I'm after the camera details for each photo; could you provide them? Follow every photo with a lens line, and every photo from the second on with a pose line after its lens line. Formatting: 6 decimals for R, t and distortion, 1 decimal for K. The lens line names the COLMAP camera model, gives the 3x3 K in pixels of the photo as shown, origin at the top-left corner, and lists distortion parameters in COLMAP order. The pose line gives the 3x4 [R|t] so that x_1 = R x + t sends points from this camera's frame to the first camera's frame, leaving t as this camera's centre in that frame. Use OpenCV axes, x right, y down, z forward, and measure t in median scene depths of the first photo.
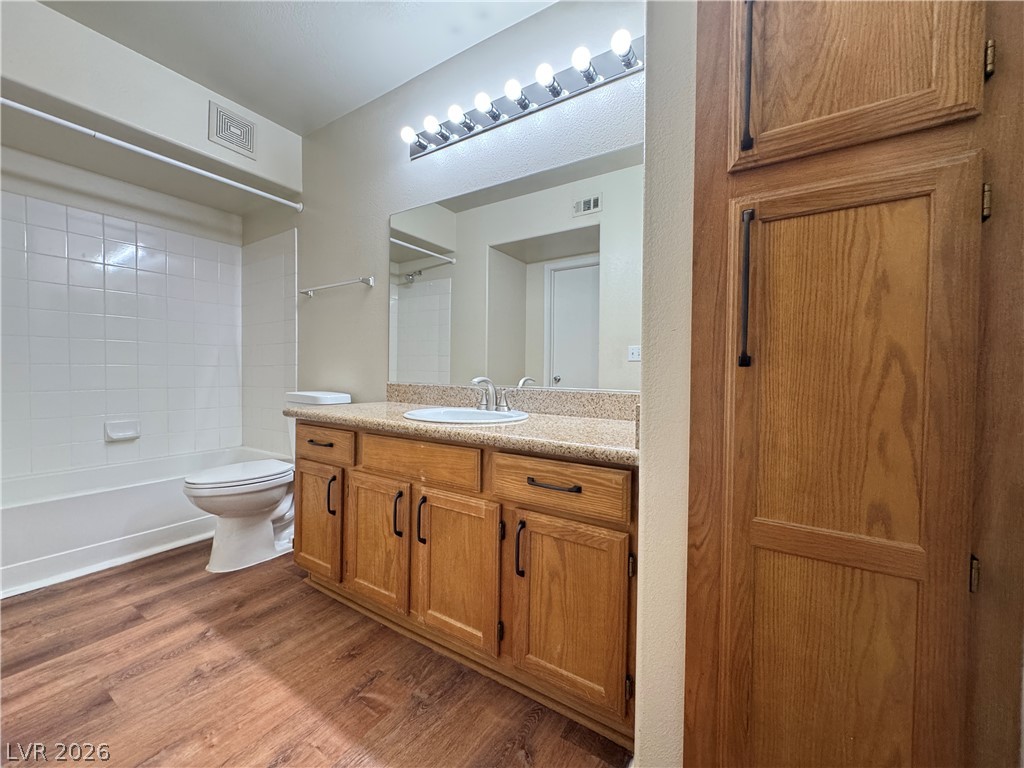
lens RADIAL K [[409.5, 0, 515.0], [0, 409.5, 389.0], [0, 0, 1]] dist [-0.001894, -0.000154]
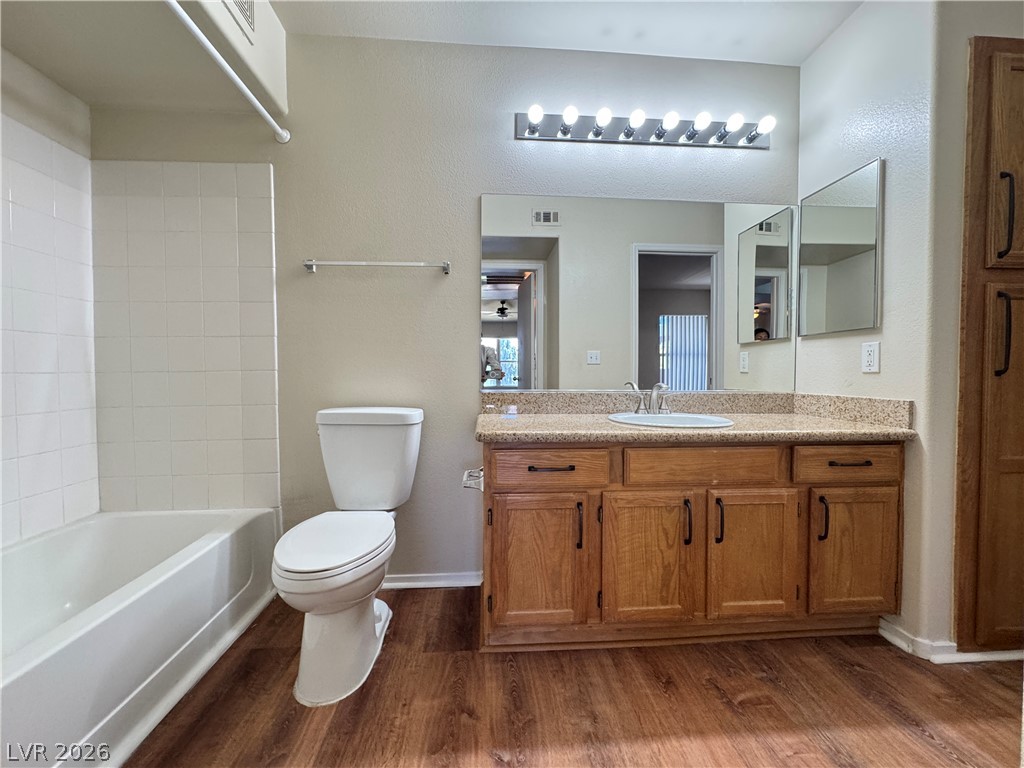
lens RADIAL K [[409.5, 0, 515.4], [0, 409.5, 388.6], [0, 0, 1]] dist [-0.001894, -0.000154]
pose [[0.798595, -0.036146, 0.600783, -1.199724], [0.032869, 0.999325, 0.016433, -0.052544], [-0.600971, 0.006624, 0.799243, 0.443861]]
